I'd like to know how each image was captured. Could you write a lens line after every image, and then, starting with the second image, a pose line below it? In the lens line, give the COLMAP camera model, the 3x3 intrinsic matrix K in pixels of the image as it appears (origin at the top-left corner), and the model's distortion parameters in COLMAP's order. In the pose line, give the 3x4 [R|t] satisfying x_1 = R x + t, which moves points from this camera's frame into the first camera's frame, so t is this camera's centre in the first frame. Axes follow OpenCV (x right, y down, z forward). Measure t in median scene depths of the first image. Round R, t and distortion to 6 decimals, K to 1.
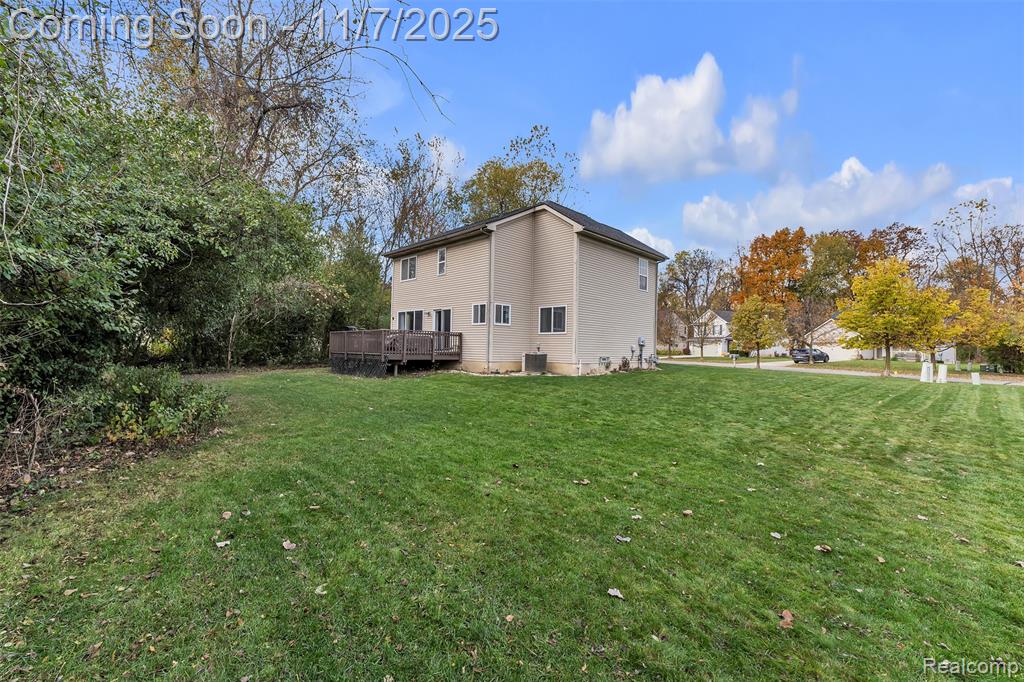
lens RADIAL K [[443.1, 0, 512.0], [0, 443.1, 341.0], [0, 0, 1]] dist [0.026531, -0.000030]
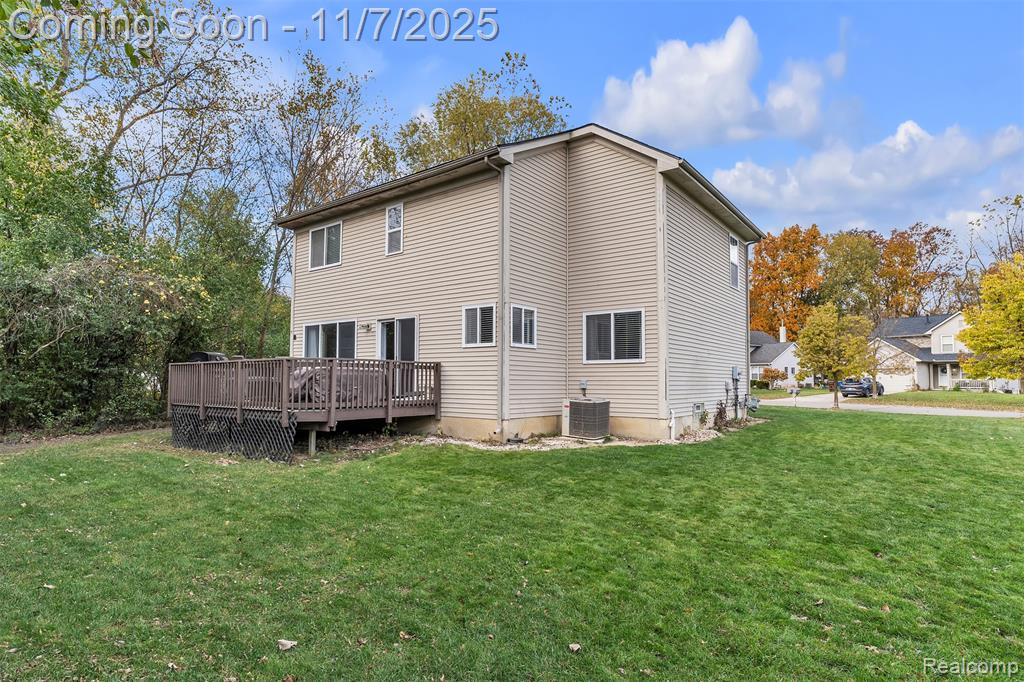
lens RADIAL K [[551.6, 0, 507.7], [0, 551.6, 355.0], [0, 0, 1]] dist [-0.000435, -0.000146]
pose [[0.989661, -0.009109, 0.143137, -0.118911], [0.012866, 0.999596, -0.025344, -0.009368], [-0.142849, 0.026923, 0.989378, 0.326583]]
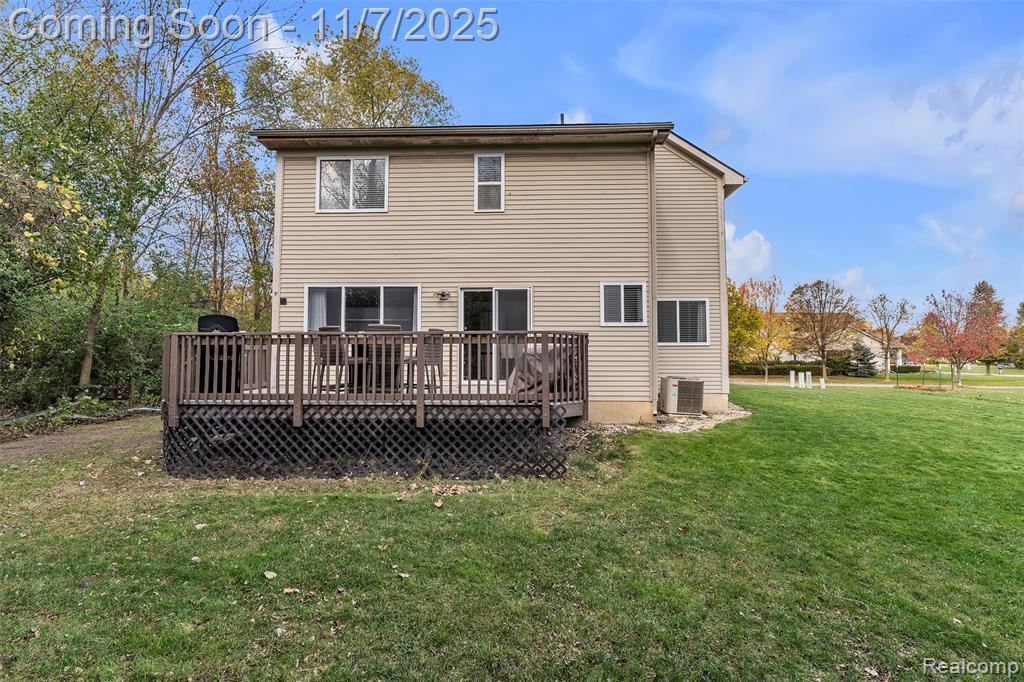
lens RADIAL K [[467.2, 0, 512.0], [0, 467.2, 341.0], [0, 0, 1]] dist [-0.002859, -0.000099]
pose [[0.721549, 0.010640, 0.692282, -0.465176], [-0.001229, 0.999900, -0.014087, -0.011358], [-0.692363, 0.009314, 0.721490, 0.638592]]
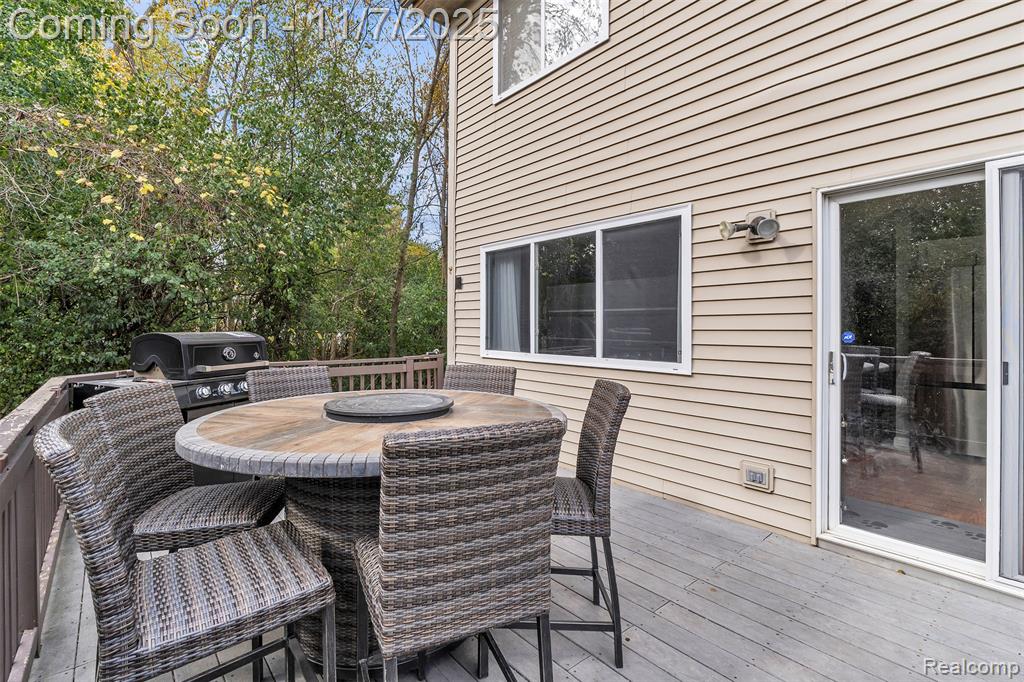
lens RADIAL K [[472.8, 0, 511.1], [0, 472.8, 324.8], [0, 0, 1]] dist [-0.000505, -0.000113]
pose [[0.998033, -0.020886, -0.059107, -0.259738], [0.022038, 0.999578, 0.018907, -0.038540], [0.058688, -0.020173, 0.998073, 0.872645]]
